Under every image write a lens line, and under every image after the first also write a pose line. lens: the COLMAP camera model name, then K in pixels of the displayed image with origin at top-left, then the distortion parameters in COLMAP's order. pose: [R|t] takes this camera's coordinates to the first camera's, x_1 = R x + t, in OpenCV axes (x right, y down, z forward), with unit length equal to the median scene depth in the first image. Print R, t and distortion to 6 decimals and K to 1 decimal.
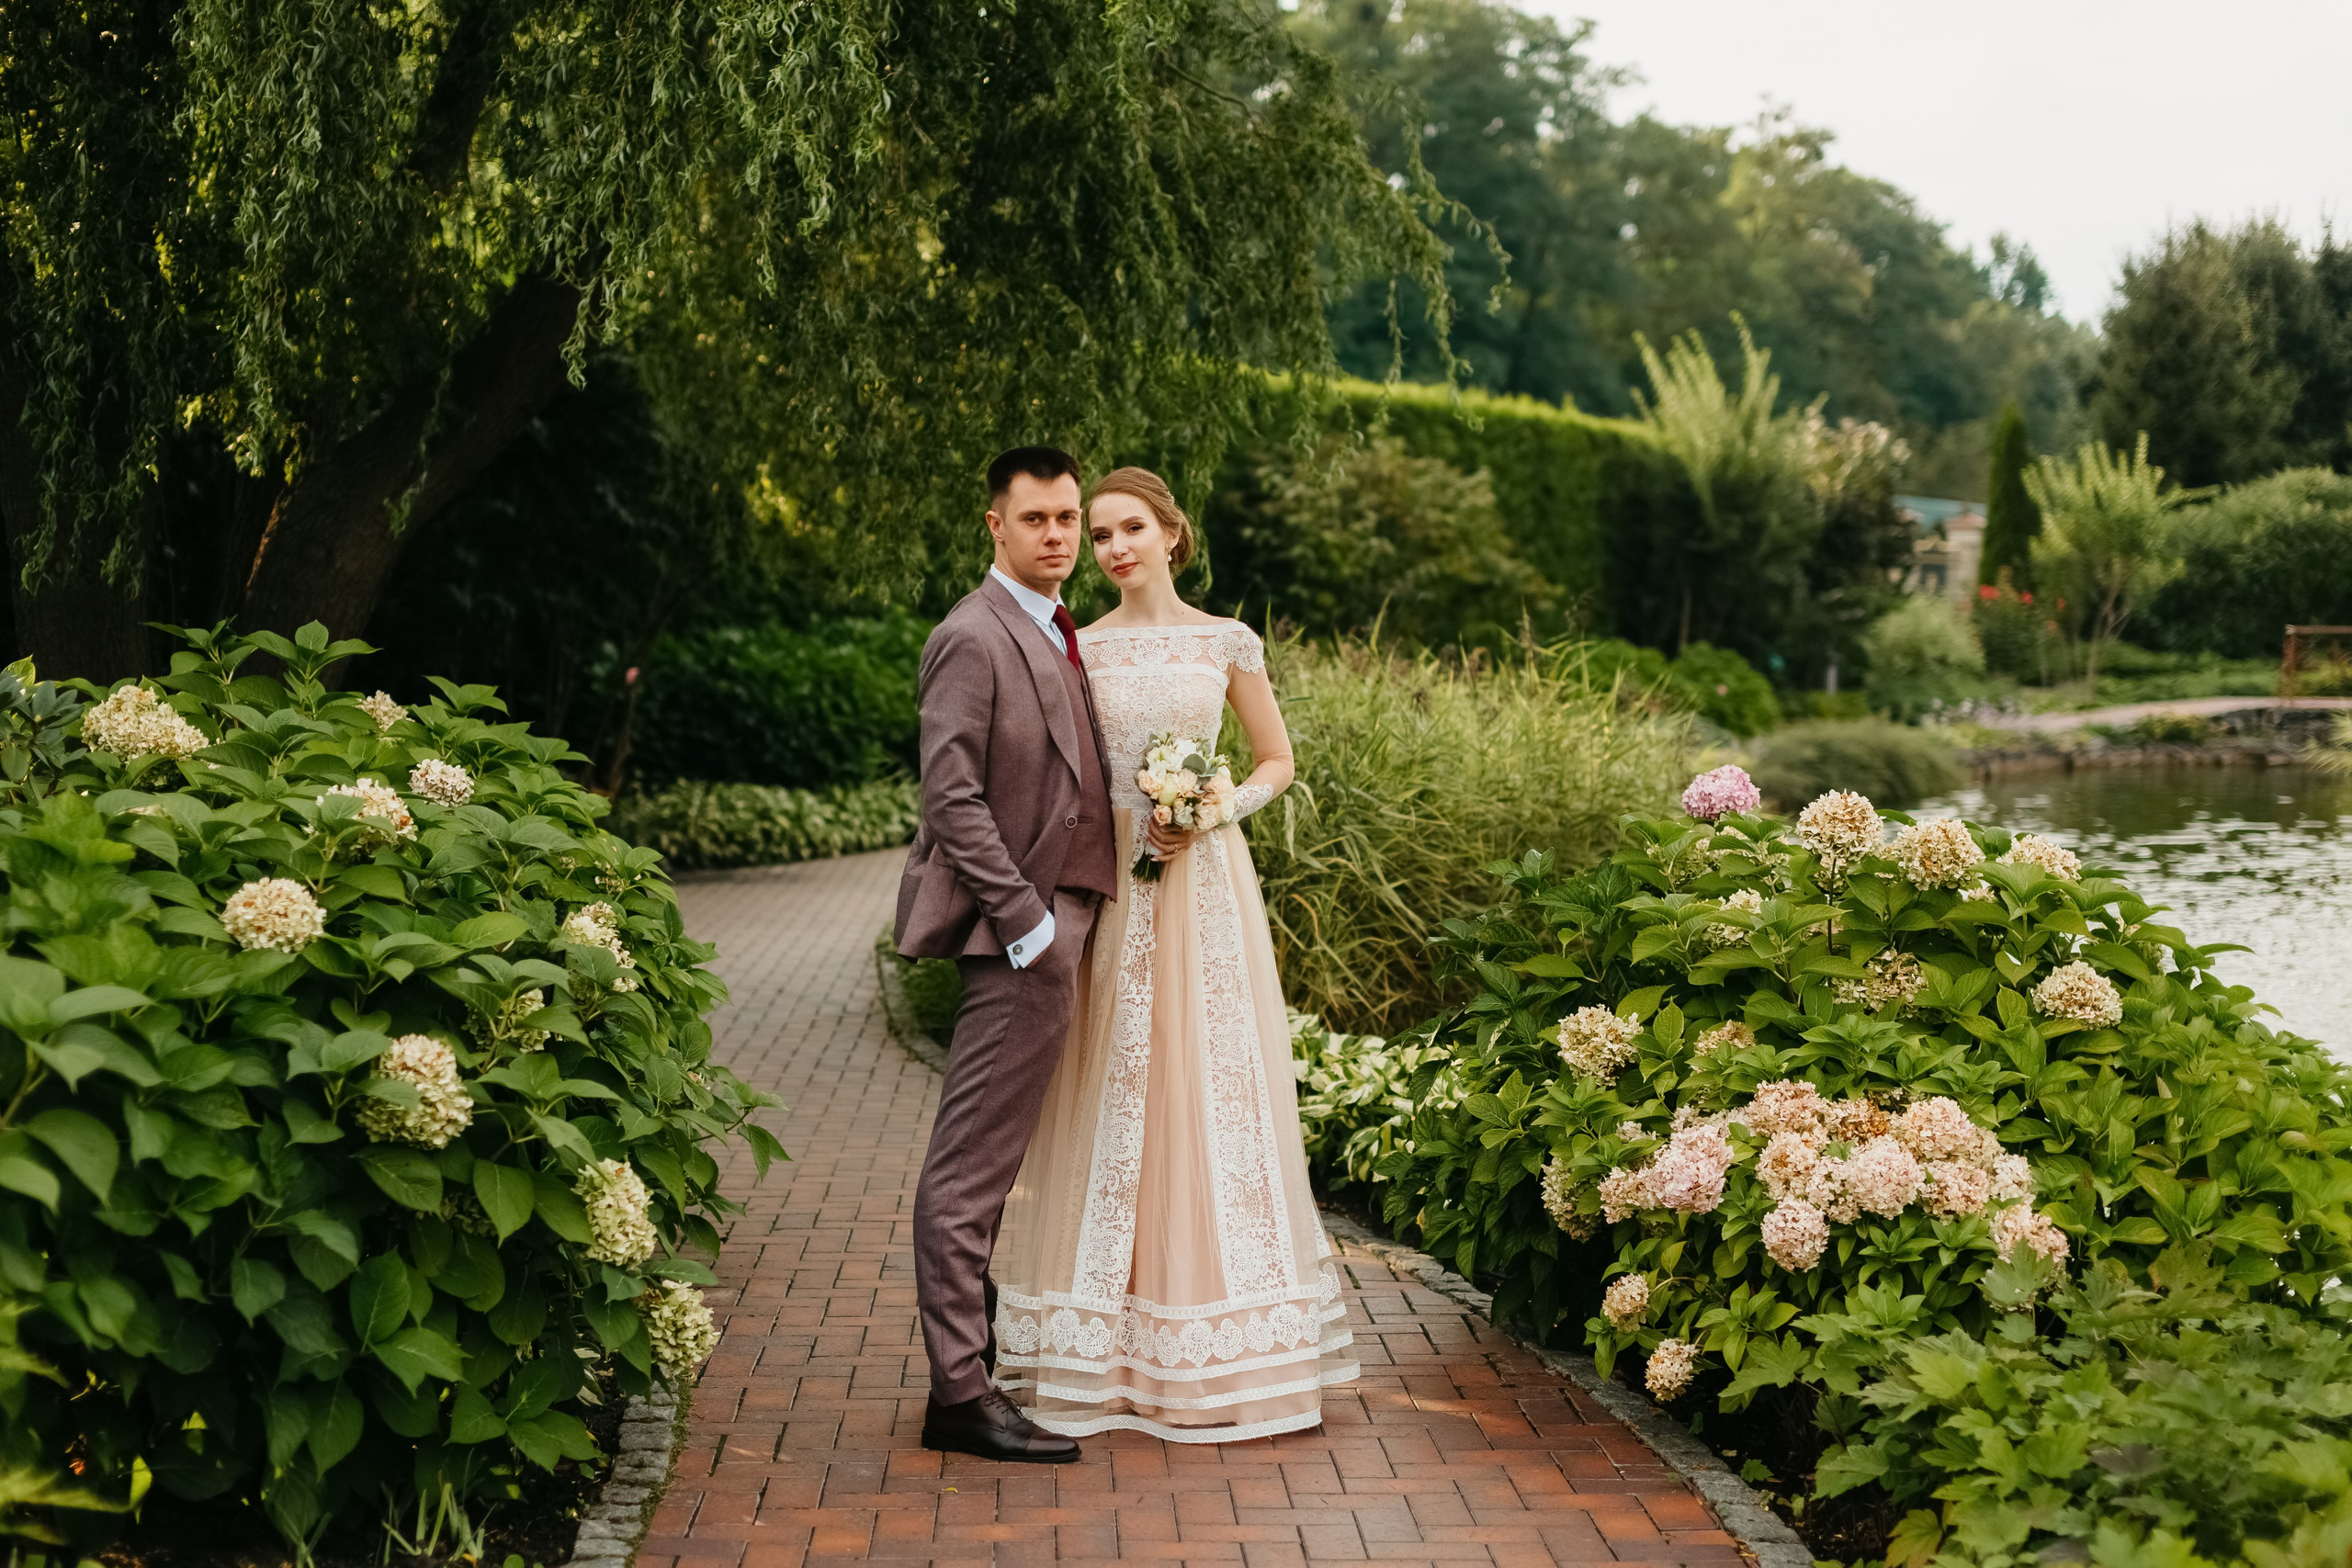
lens RADIAL K [[3159.4, 0, 1167.3], [0, 3159.4, 778.7], [0, 0, 1]] dist [0.002461, 0.000000]
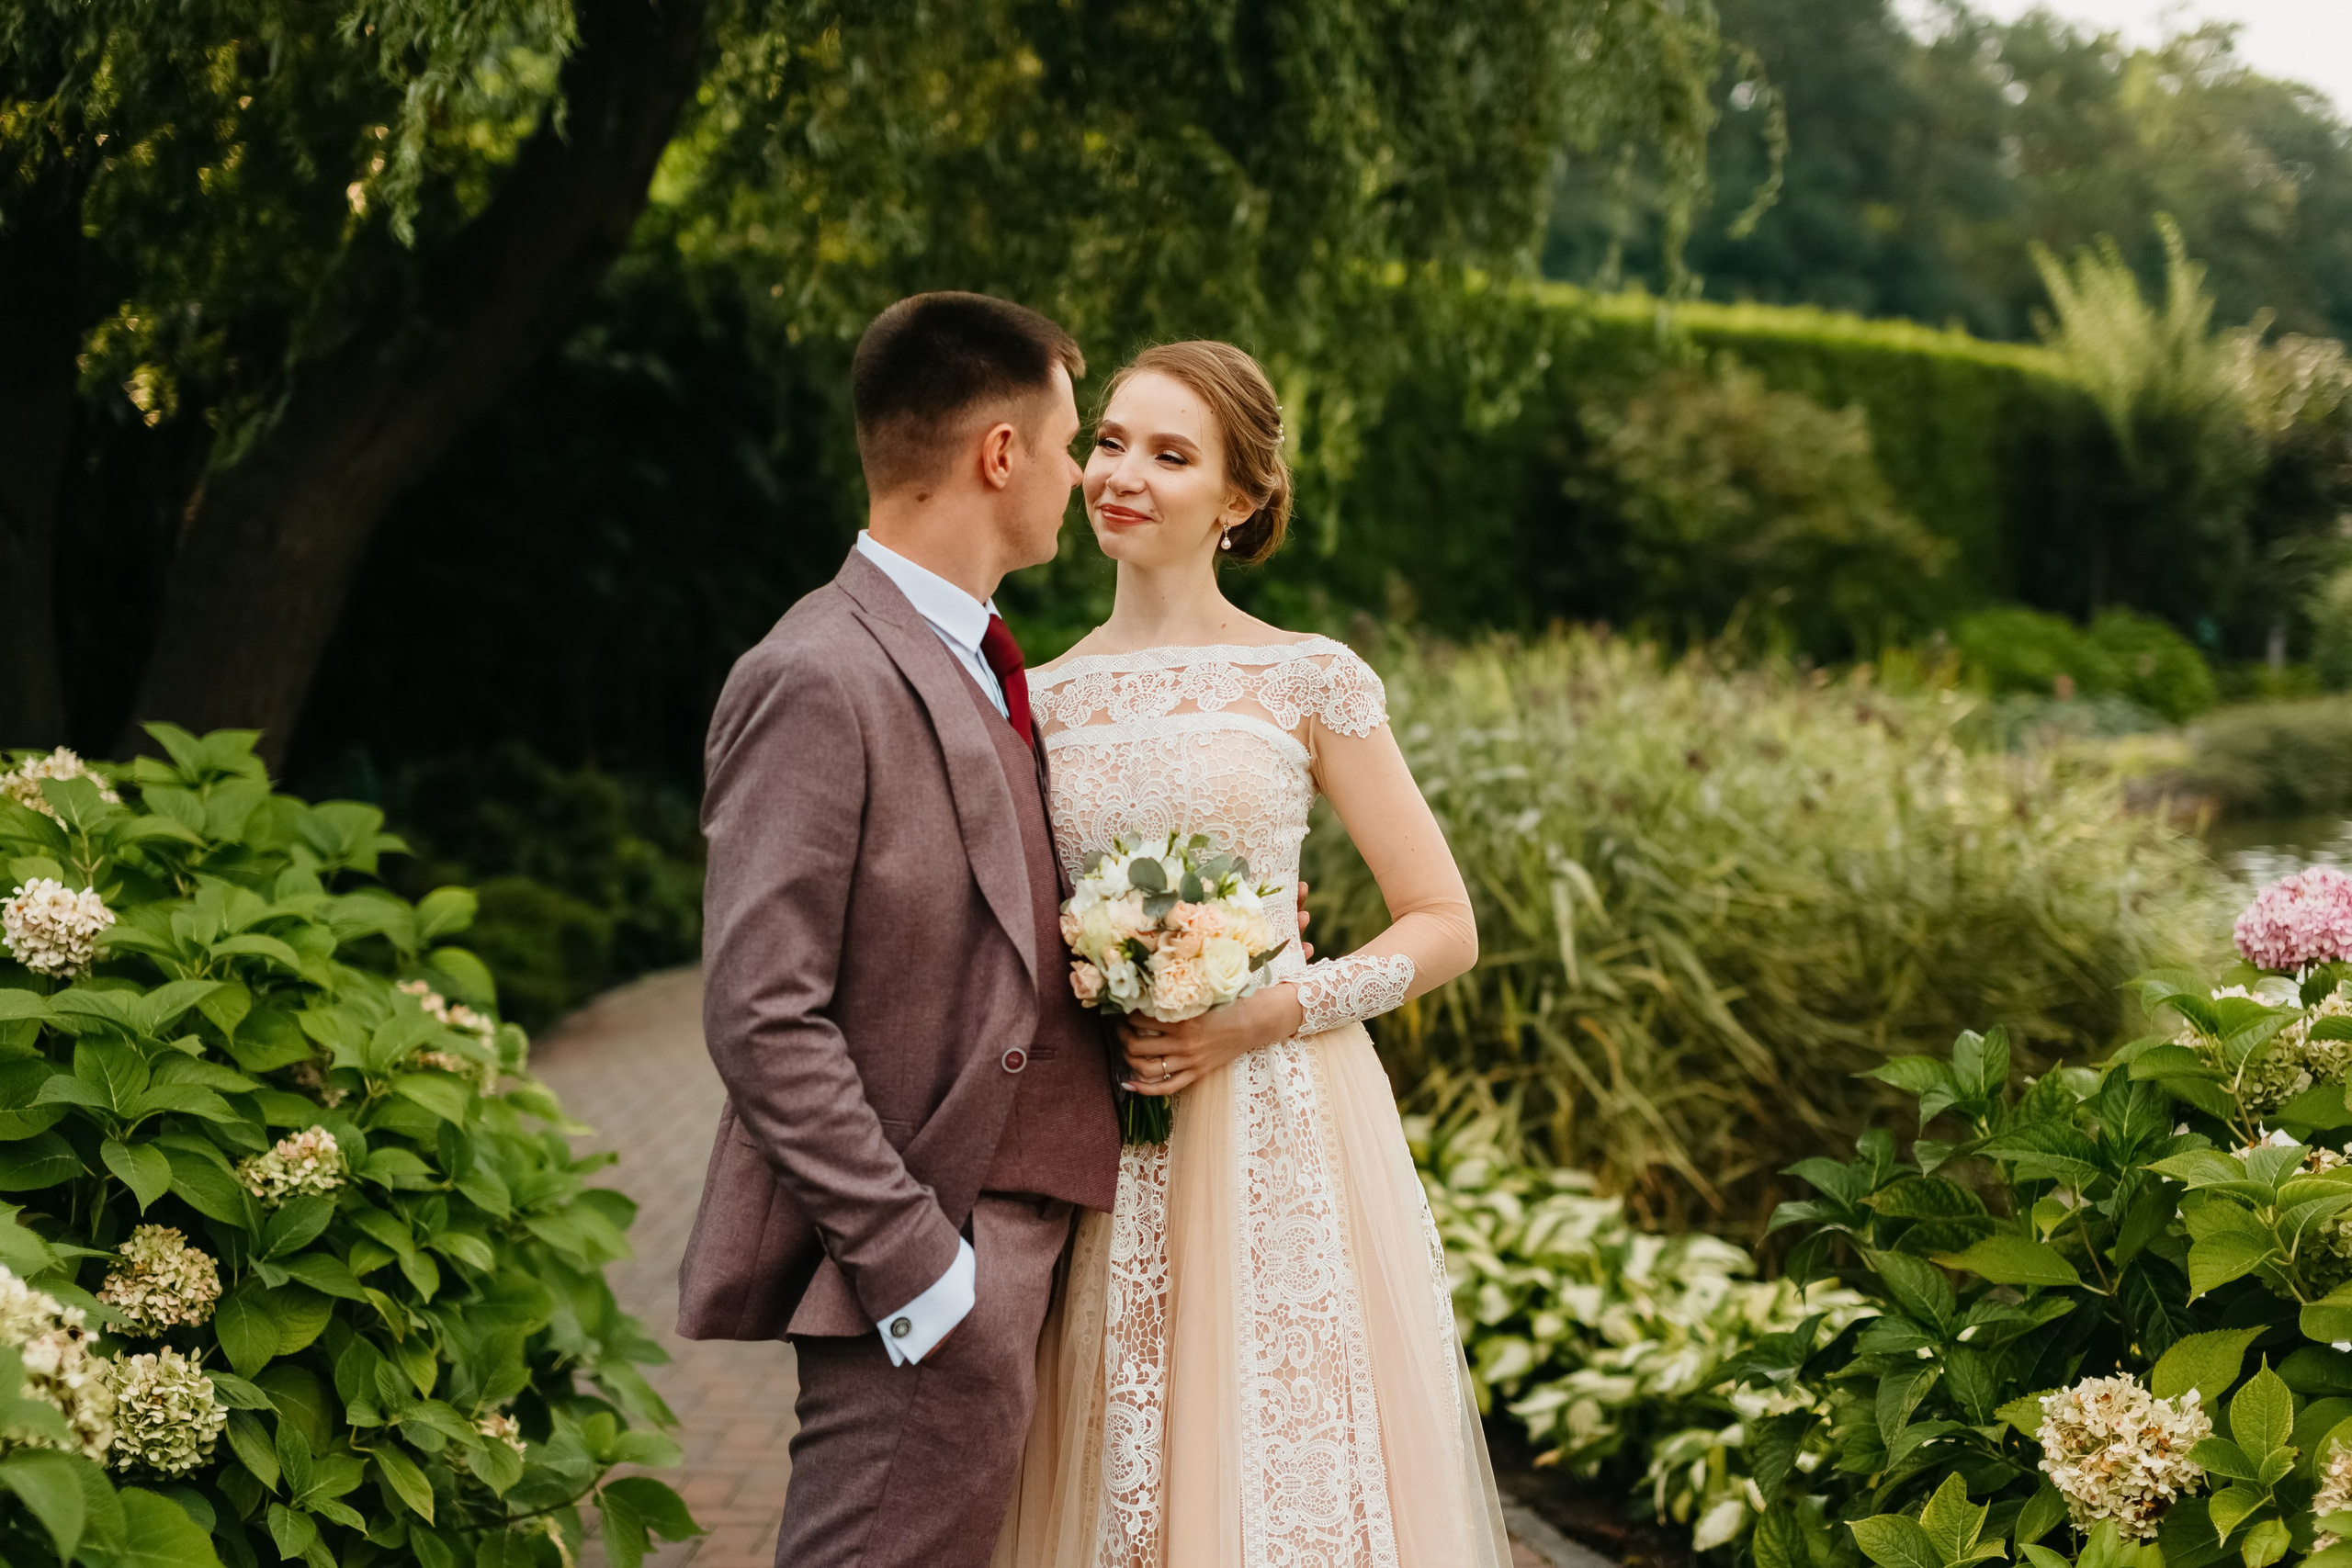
lens RADIAL K [[3378.6, 0, 1114.9], [0, 3378.6, 760.1], [0, 0, 1]] dist [-0.010376, 0.000000]
pose [[0.993166, -0.010978, -0.116195, 0.036171], [0.010909, 0.999940, -0.001227, -0.024822], [0.116202, -0.000049, 0.993226, 0.396952]]
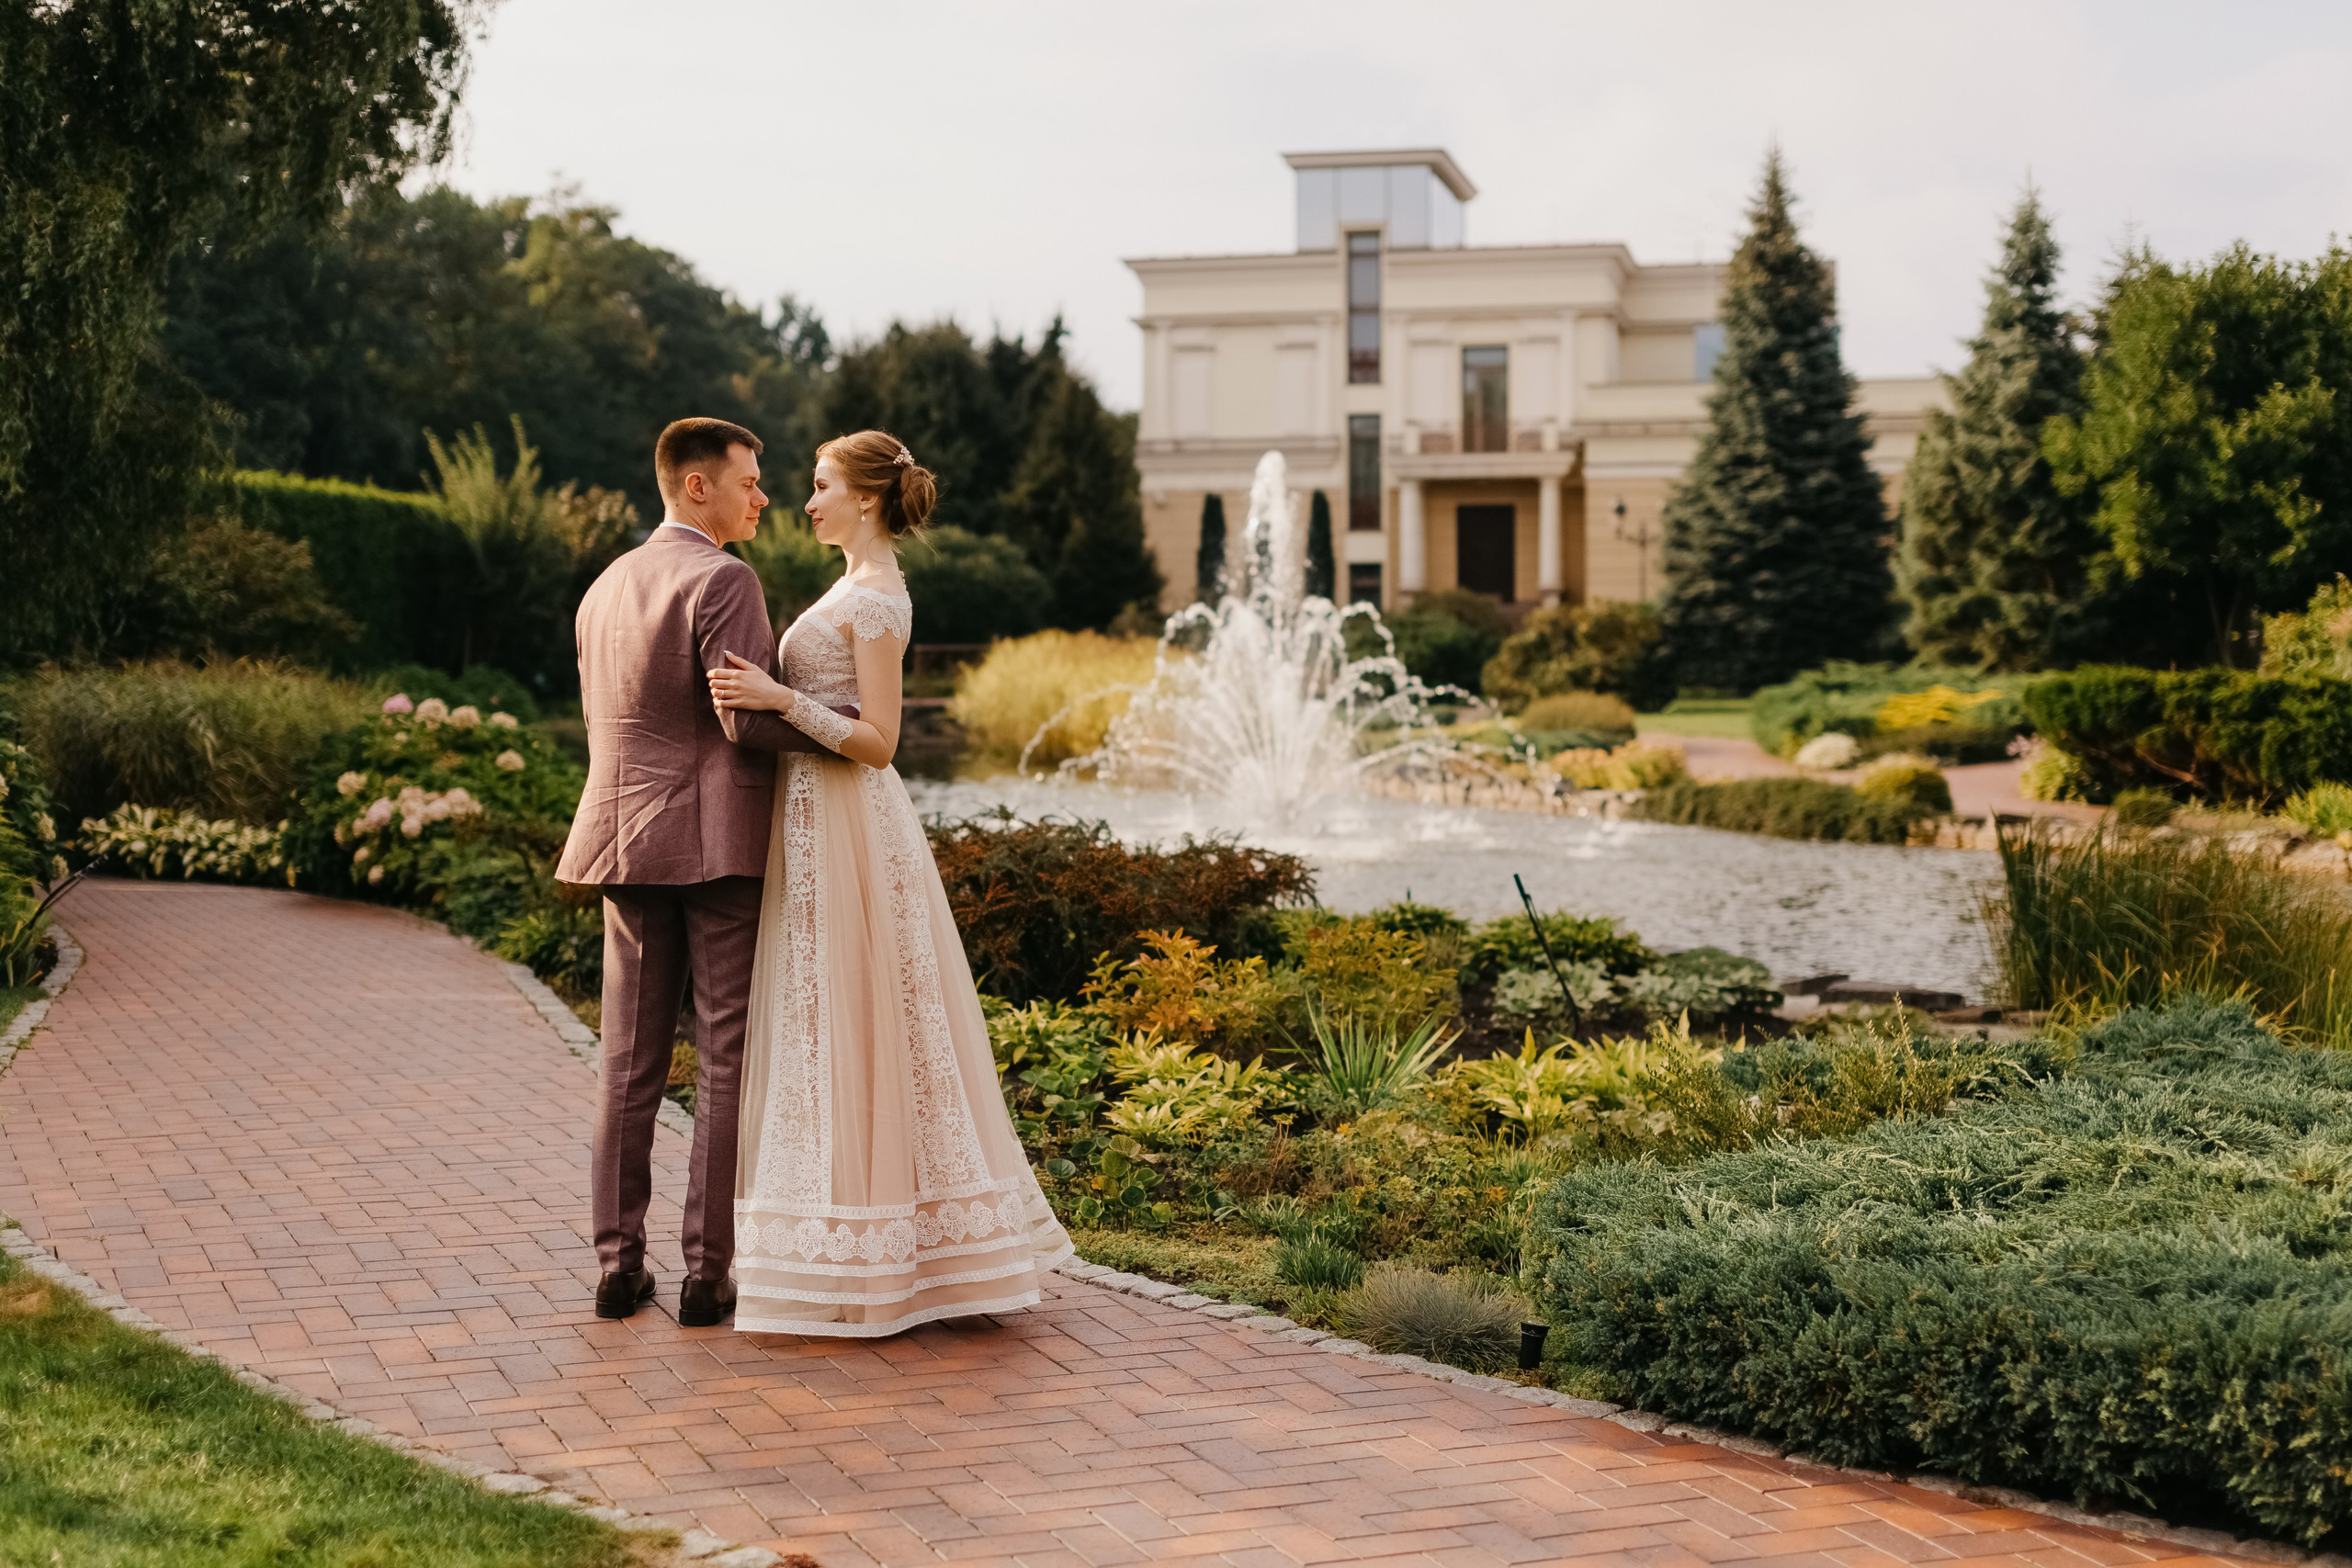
lens RADIAL K [[3159.4, 0, 1197.1], [0, 3159.4, 791.5], [0, 0, 1]] dist [0.002461, 0.000000]
pose [[0.930837, -0.031918, 0.364039, -0.184964], [0.033878, 0.999425, 0.001002, 0.101576], [-0.363862, 0.011401, 0.931383, -1.844927]]
